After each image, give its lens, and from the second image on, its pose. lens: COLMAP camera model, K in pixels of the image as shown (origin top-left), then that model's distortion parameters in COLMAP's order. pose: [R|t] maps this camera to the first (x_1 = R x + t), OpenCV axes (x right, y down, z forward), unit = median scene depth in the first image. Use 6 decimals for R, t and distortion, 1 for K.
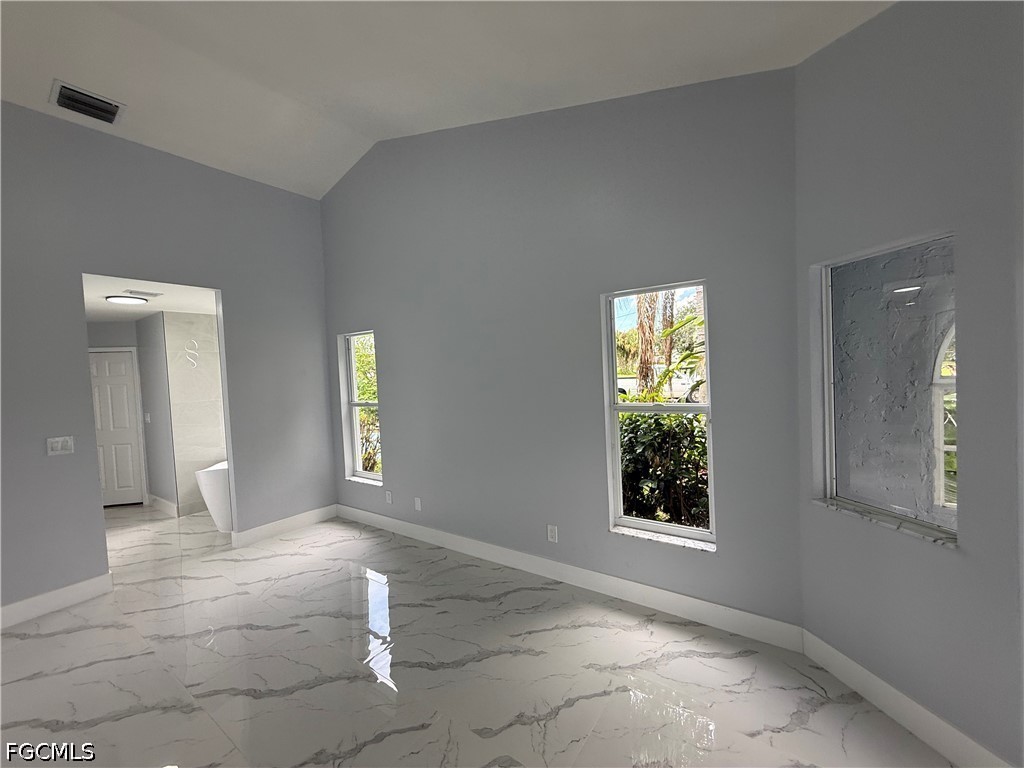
lens RADIAL K [[411.6, 0, 508.1], [0, 411.6, 391.8], [0, 0, 1]] dist [0.002282, 0.000234]
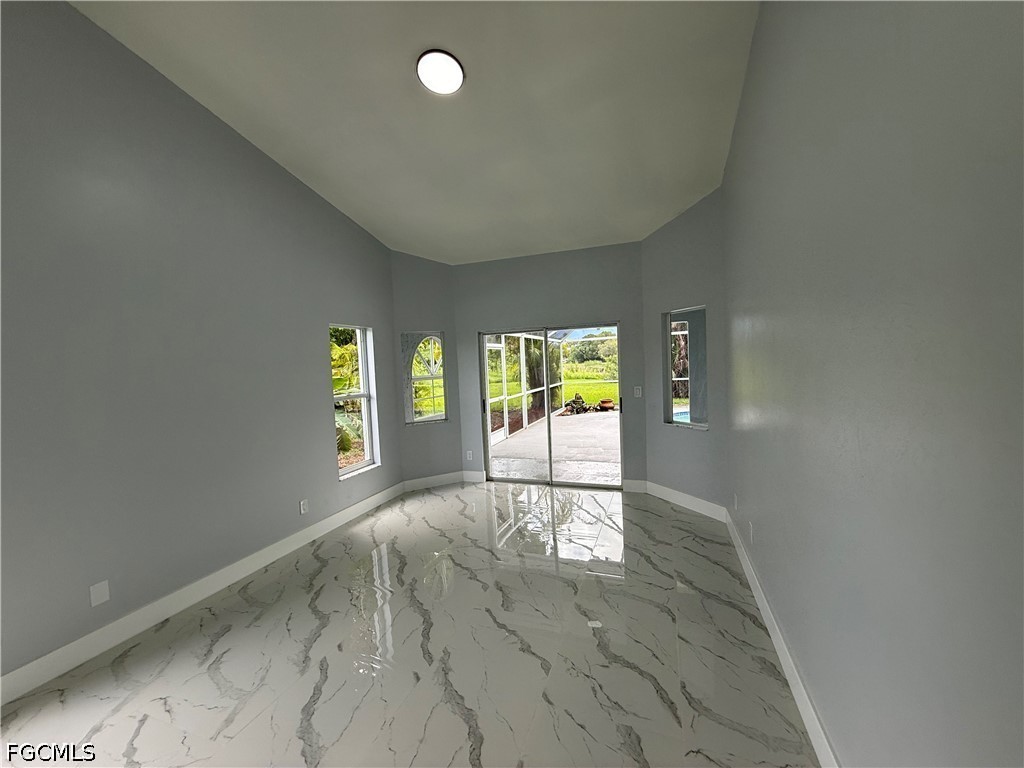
lens RADIAL K [[411.6, 0, 511.9], [0, 411.6, 376.6], [0, 0, 1]] dist [0.002282, 0.000234]
pose [[-0.267937, 0.027658, 0.963039, -1.577144], [0.107866, 0.994164, 0.001458, 0.024928], [-0.957379, 0.104270, -0.269357, 0.861124]]
